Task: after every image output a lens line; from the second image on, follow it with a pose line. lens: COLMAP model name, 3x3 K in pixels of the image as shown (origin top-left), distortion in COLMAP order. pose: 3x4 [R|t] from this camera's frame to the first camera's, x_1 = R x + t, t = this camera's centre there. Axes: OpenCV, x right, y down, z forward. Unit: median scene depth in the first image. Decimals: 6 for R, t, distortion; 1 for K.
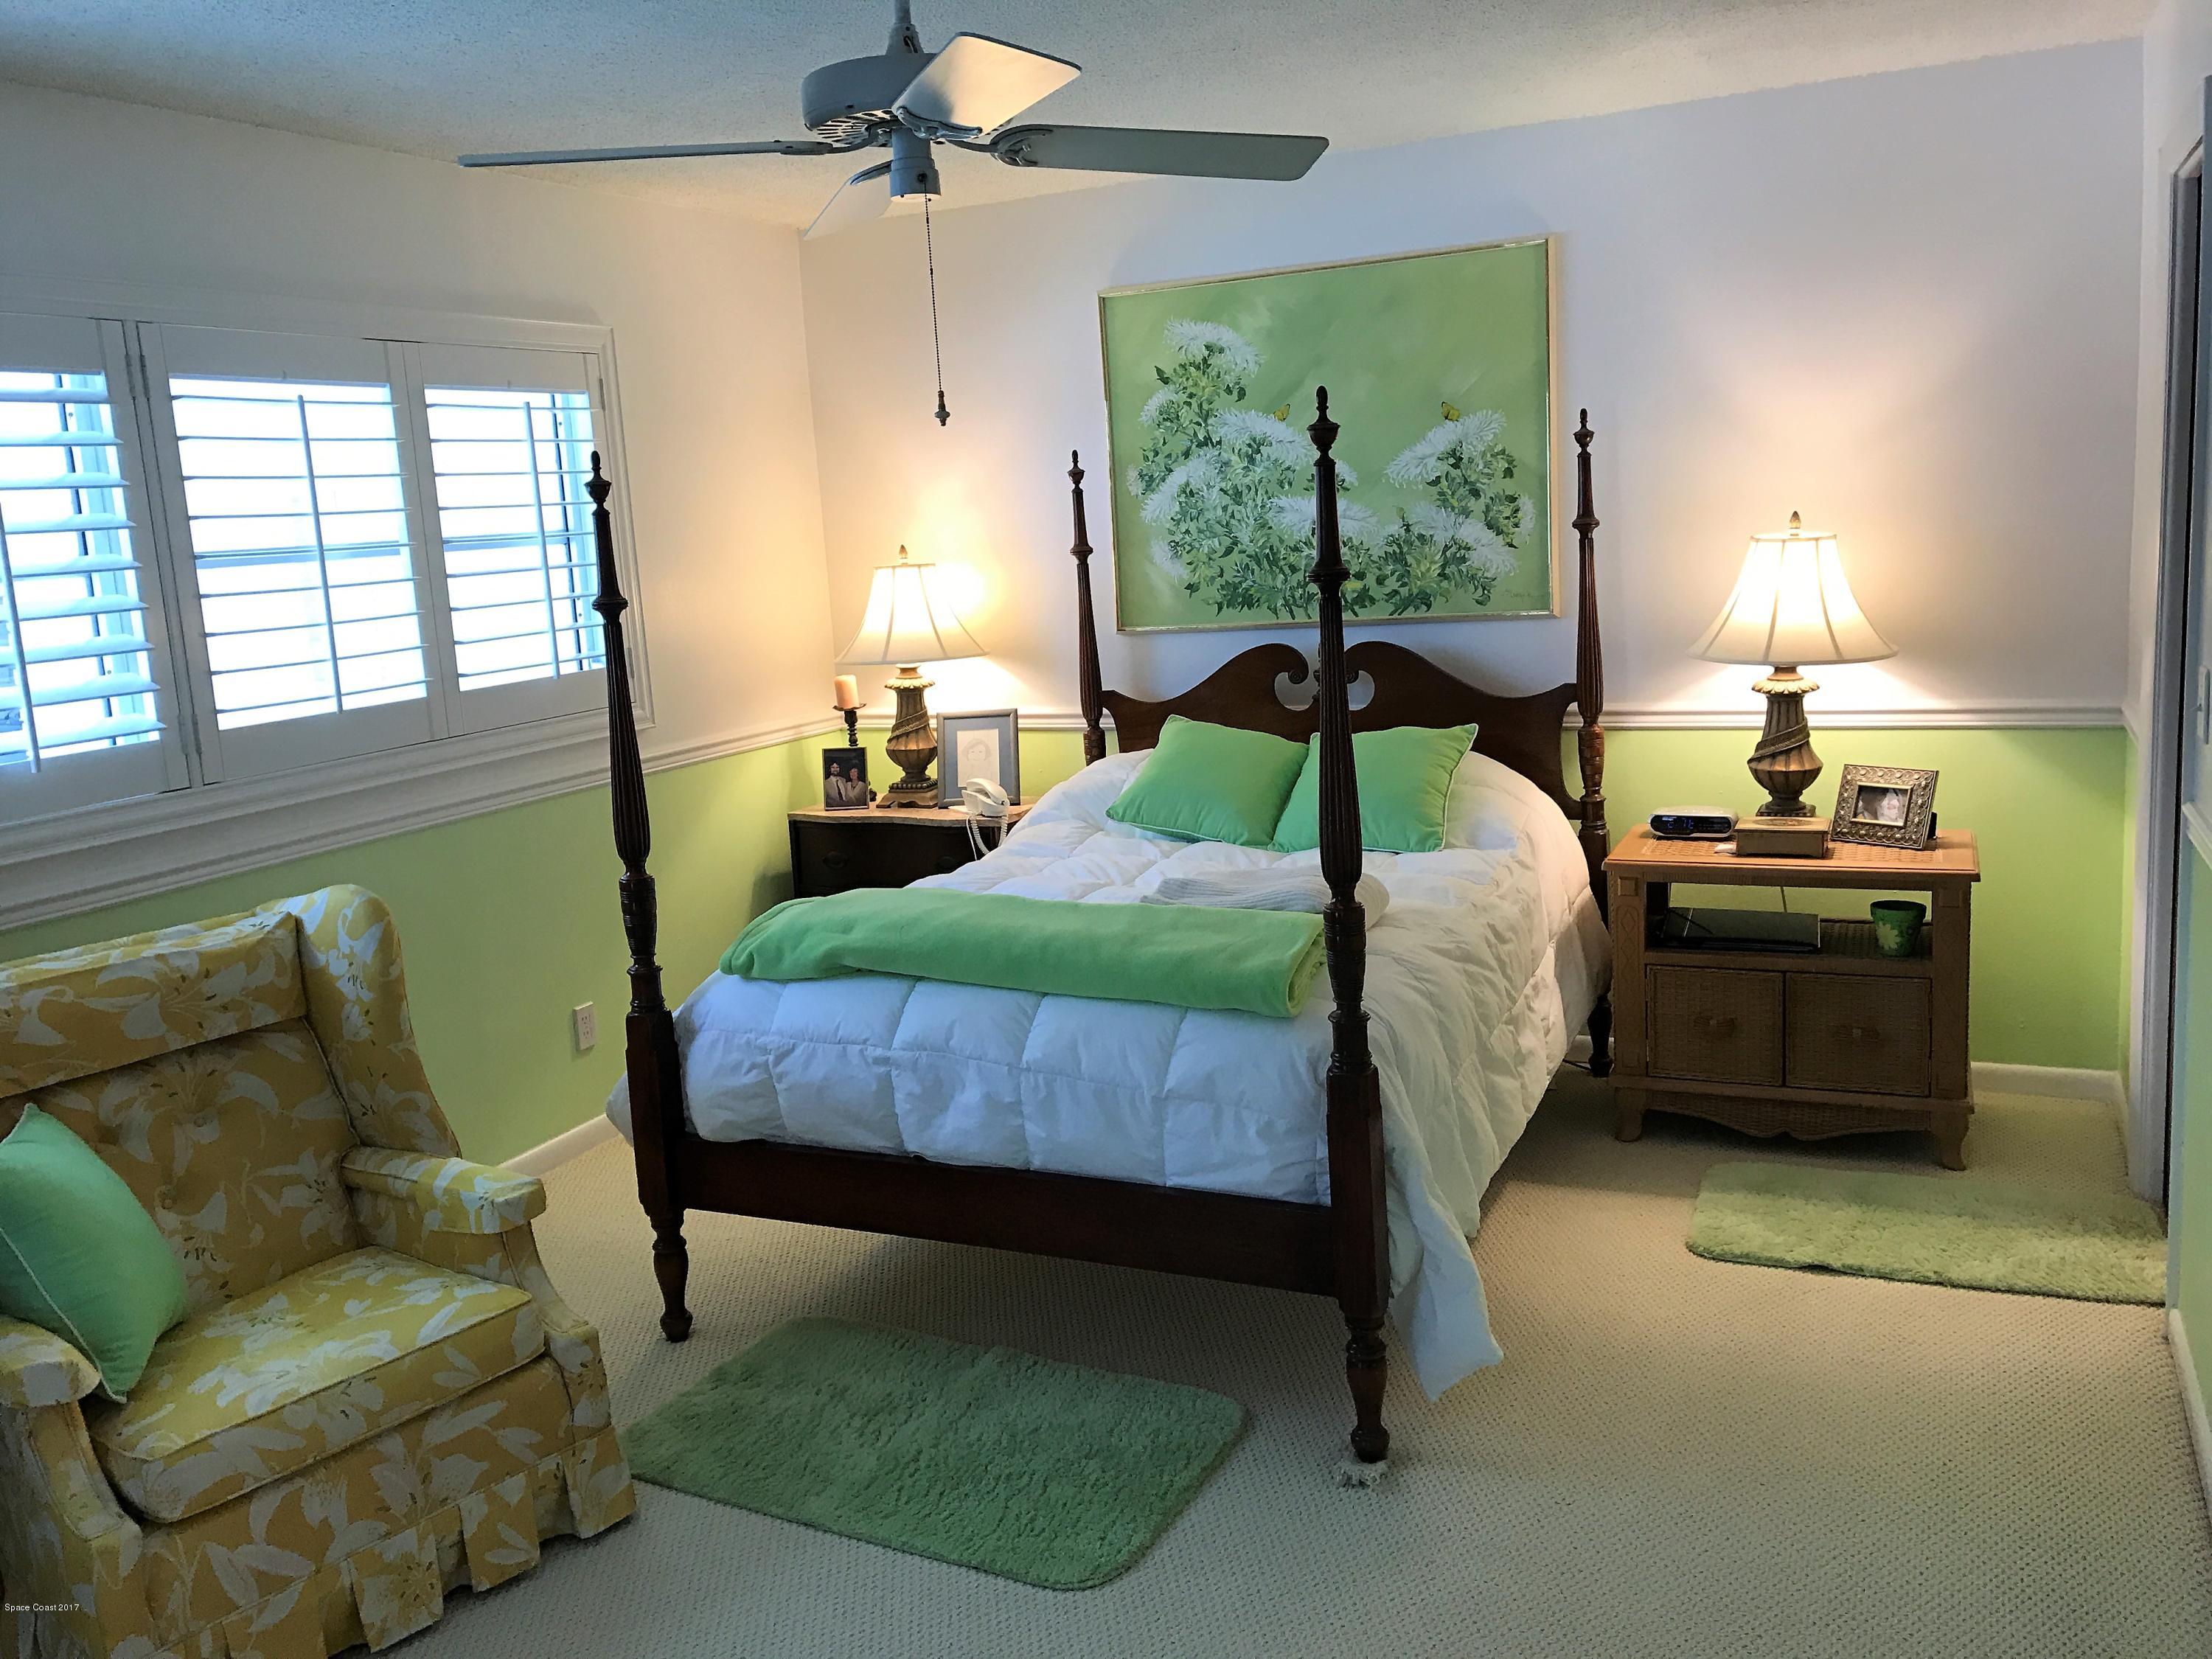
lens RADIAL K [[1781.9, 0, 1104.8], [0, 1781.9, 815.6], [0, 0, 1]] dist [0.035170, -0.035530]
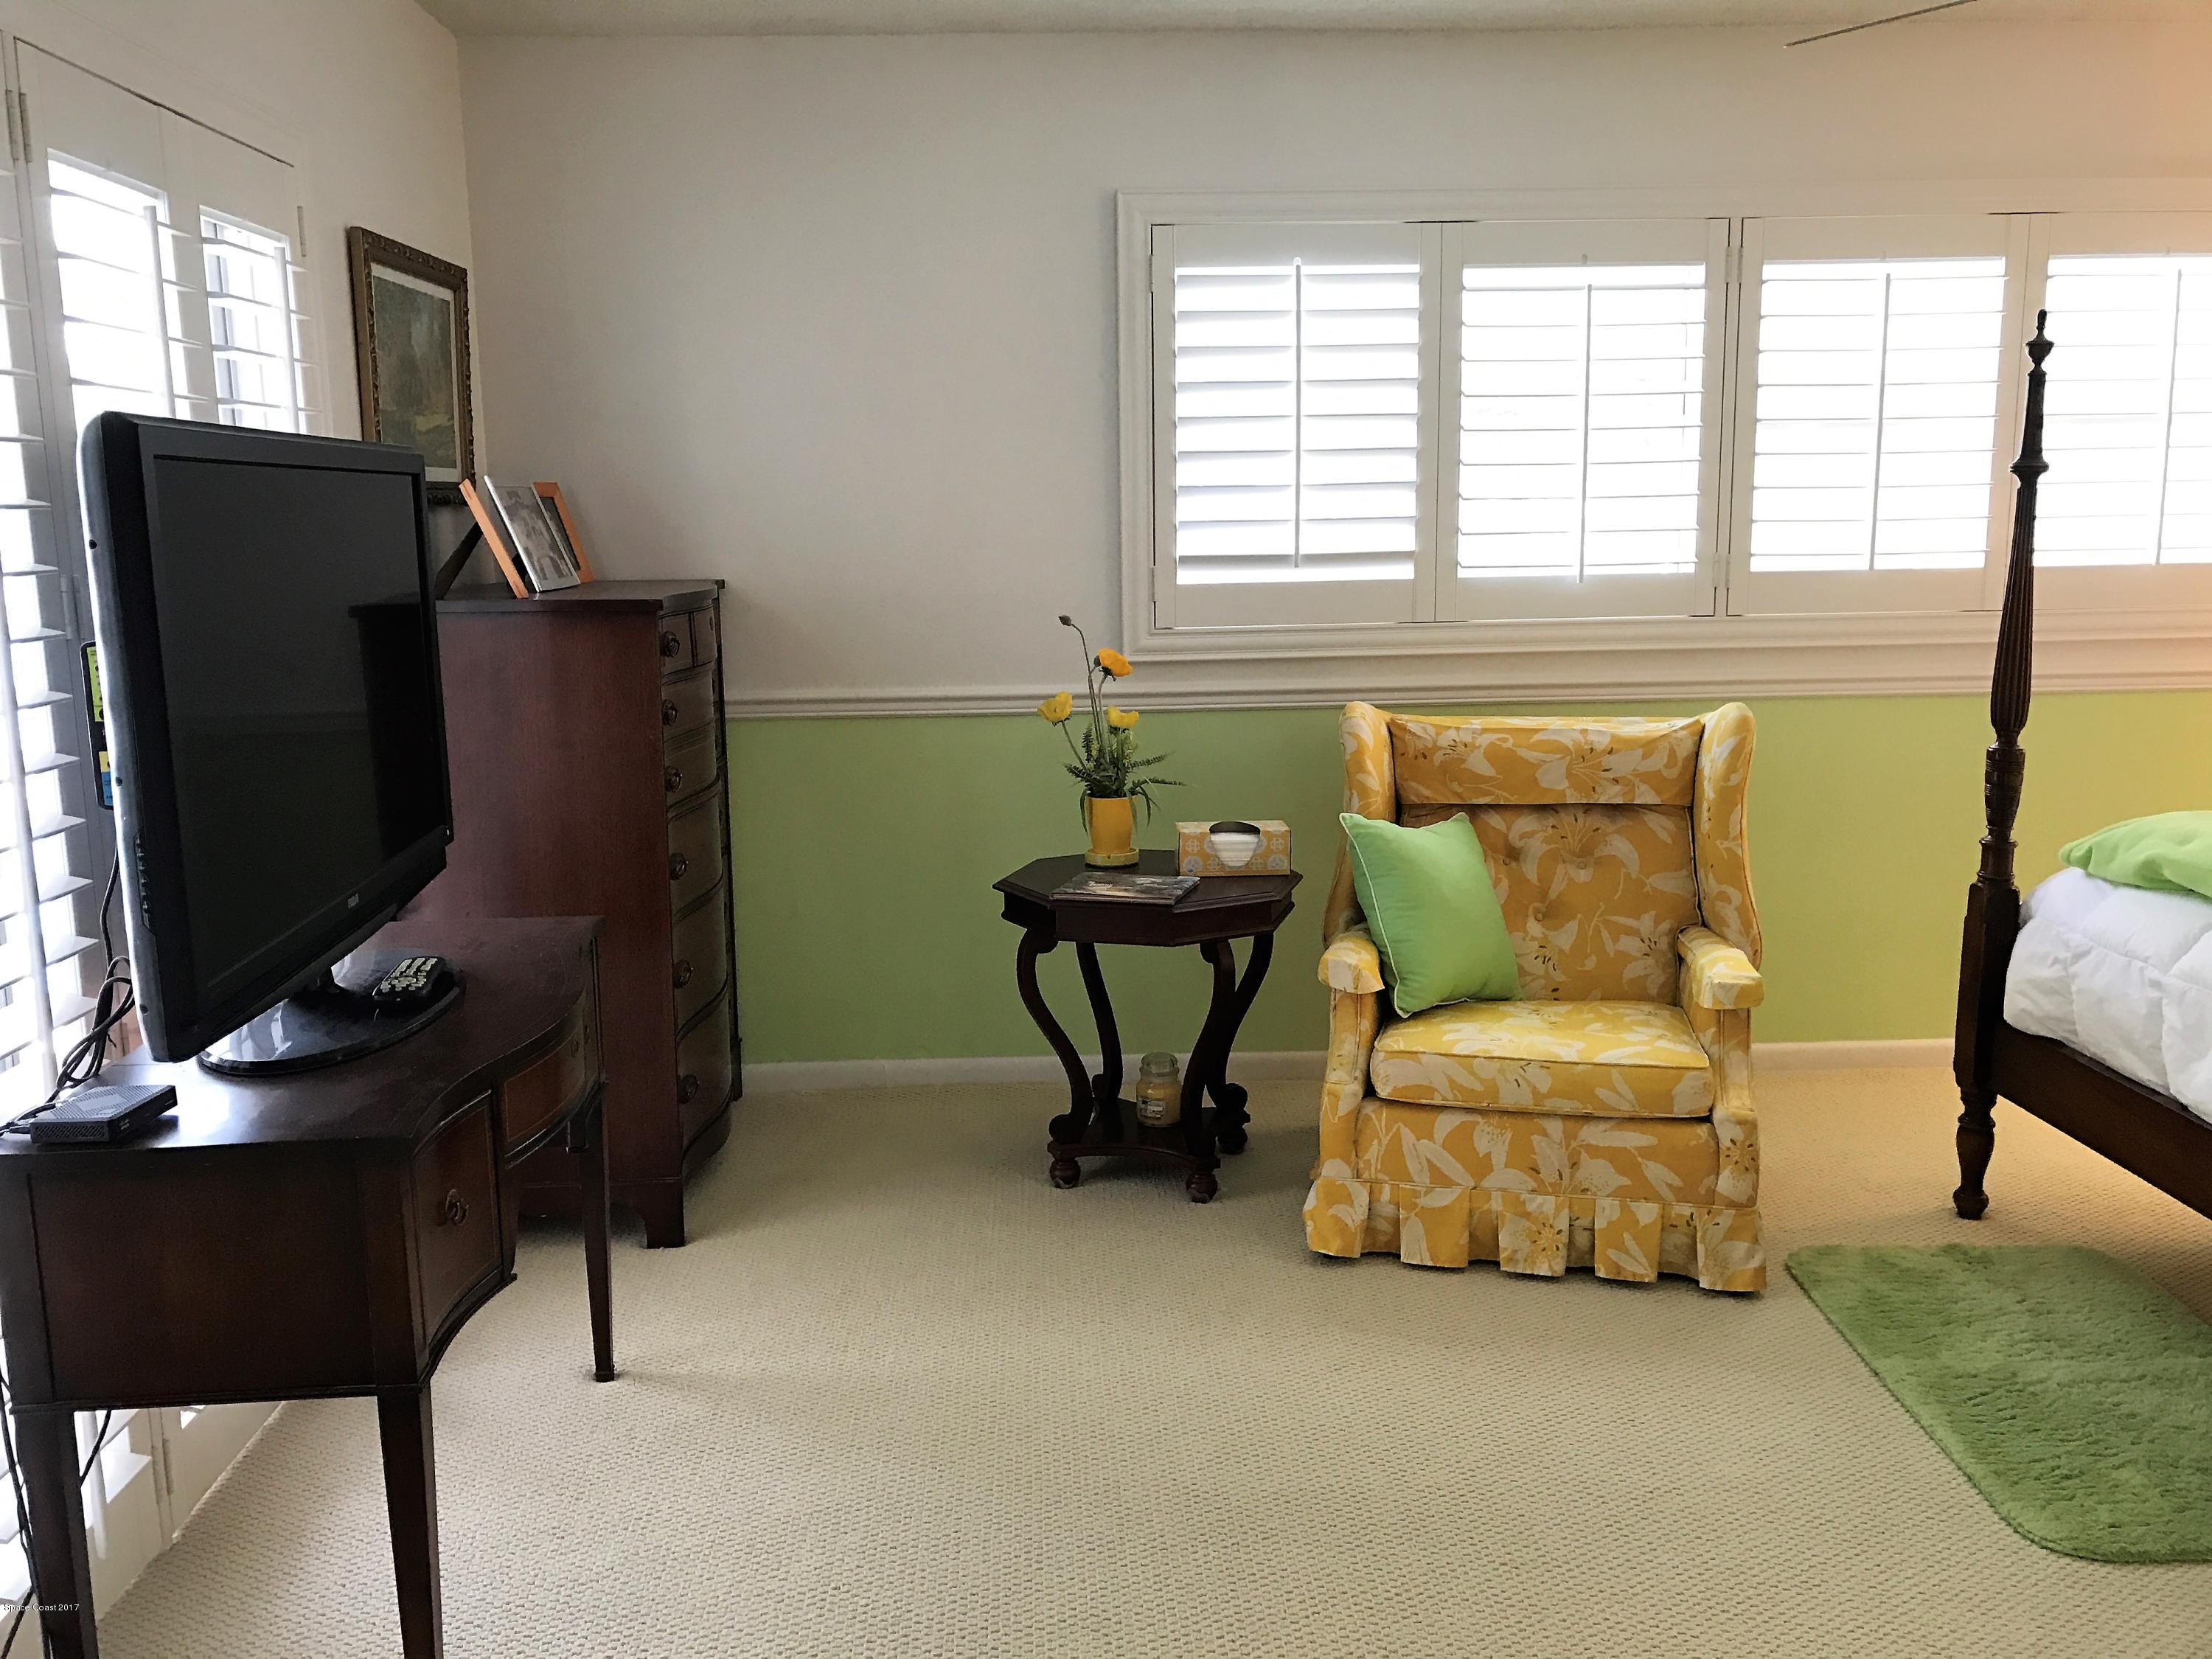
lens RADIAL K [[1781.9, 0, 1103.0], [0, 1781.9, 821.8], [0, 0, 1]] dist [0.035170, -0.035530]
pose [[0.464701, 0.206878, -0.860961, 0.419971], [-0.163606, 0.975643, 0.146128, 0.012527], [0.870222, 0.072953, 0.487229, 0.094045]]
